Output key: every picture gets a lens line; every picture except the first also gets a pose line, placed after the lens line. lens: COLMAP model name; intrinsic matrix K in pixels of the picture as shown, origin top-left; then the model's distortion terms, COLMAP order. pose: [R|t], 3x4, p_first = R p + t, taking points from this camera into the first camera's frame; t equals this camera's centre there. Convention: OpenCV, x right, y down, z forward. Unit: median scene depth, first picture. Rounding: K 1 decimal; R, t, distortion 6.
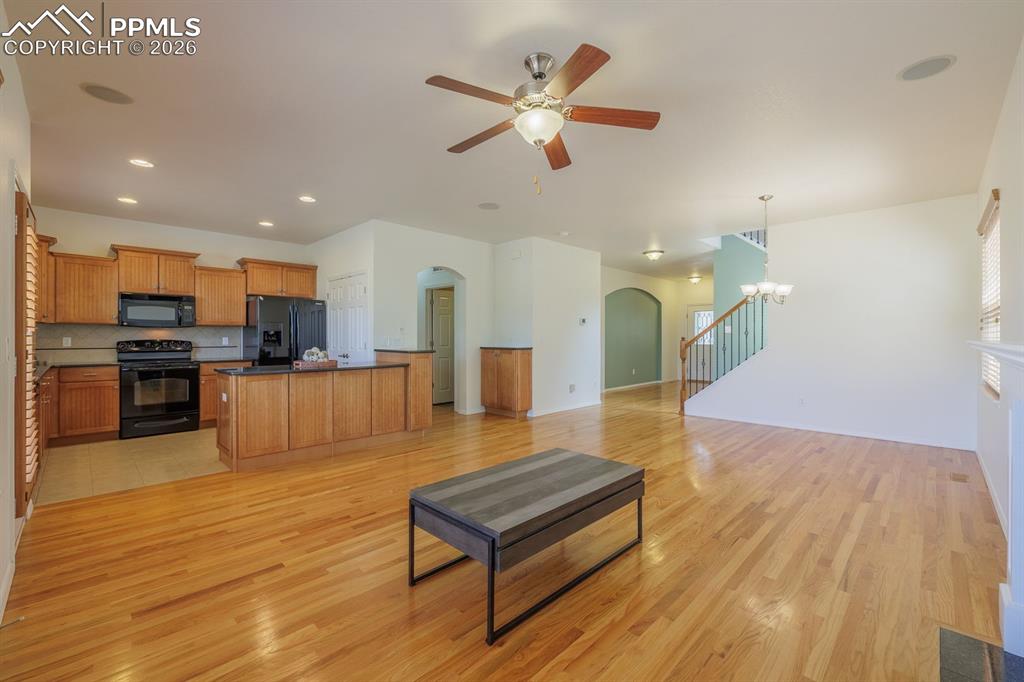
lens RADIAL K [[429.1, 0, 516.1], [0, 429.1, 340.0], [0, 0, 1]] dist [0.001236, 0.000800]
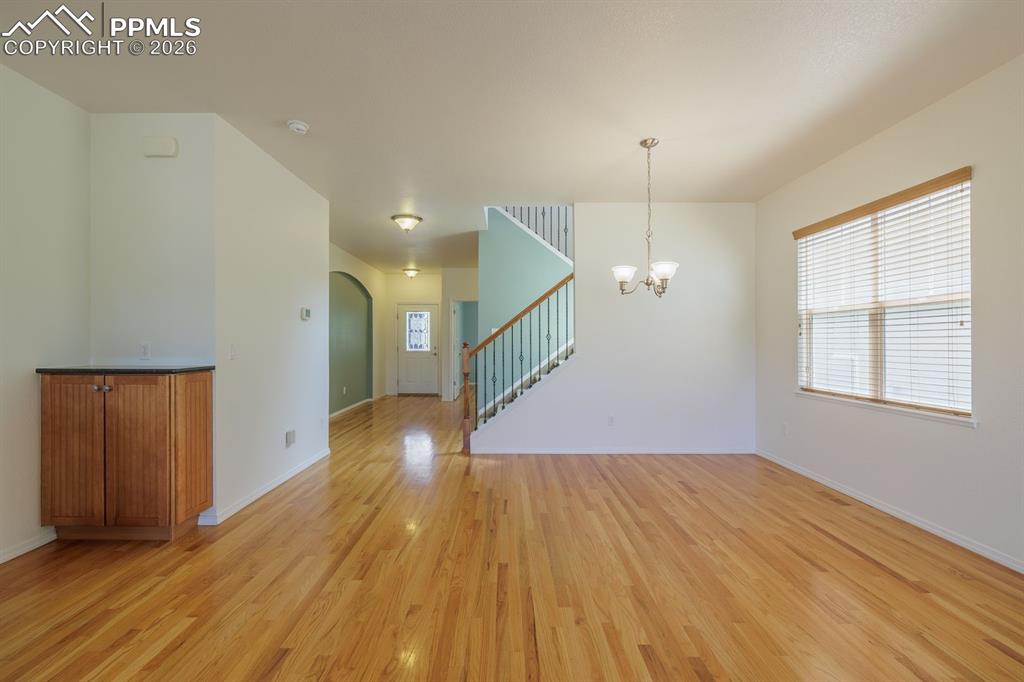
lens RADIAL K [[429.1, 0, 499.8], [0, 429.1, 344.4], [0, 0, 1]] dist [0.001236, 0.000800]
pose [[0.720062, -0.004848, 0.693893, -0.091108], [0.004475, 0.999987, 0.002342, -0.007842], [-0.693895, 0.001419, 0.720075, 0.776895]]
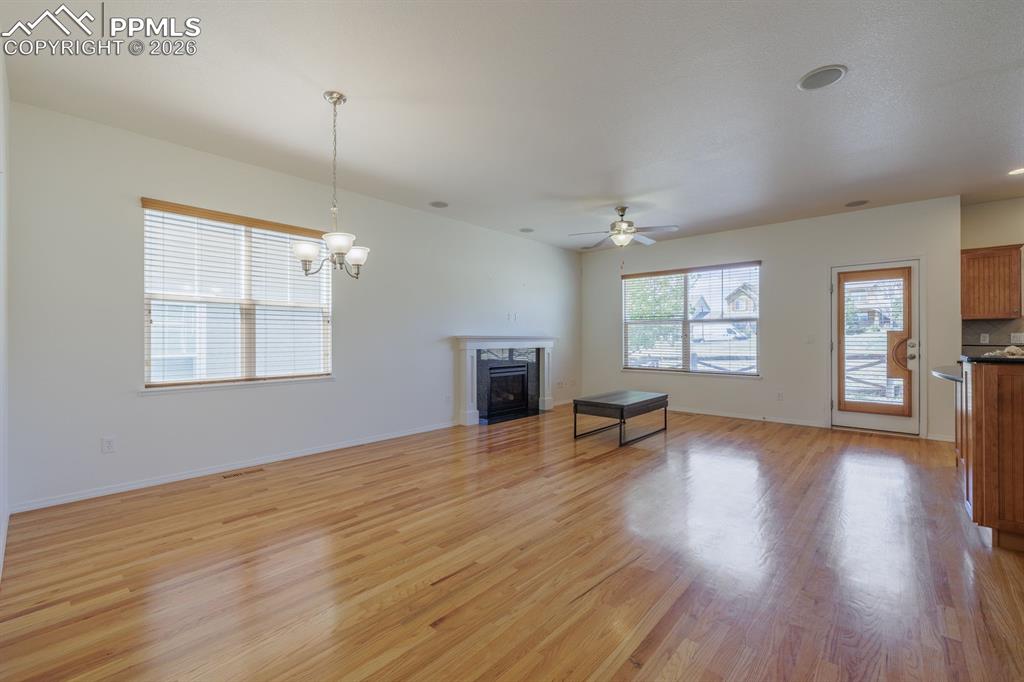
lens RADIAL K [[429.1, 0, 511.7], [0, 429.1, 331.2], [0, 0, 1]] dist [0.001236, 0.000800]
pose [[-0.998939, -0.003375, -0.045933, 0.425769], [-0.002830, 0.999925, -0.011941, 0.000763], [0.045970, -0.011798, -0.998873, 1.889266]]
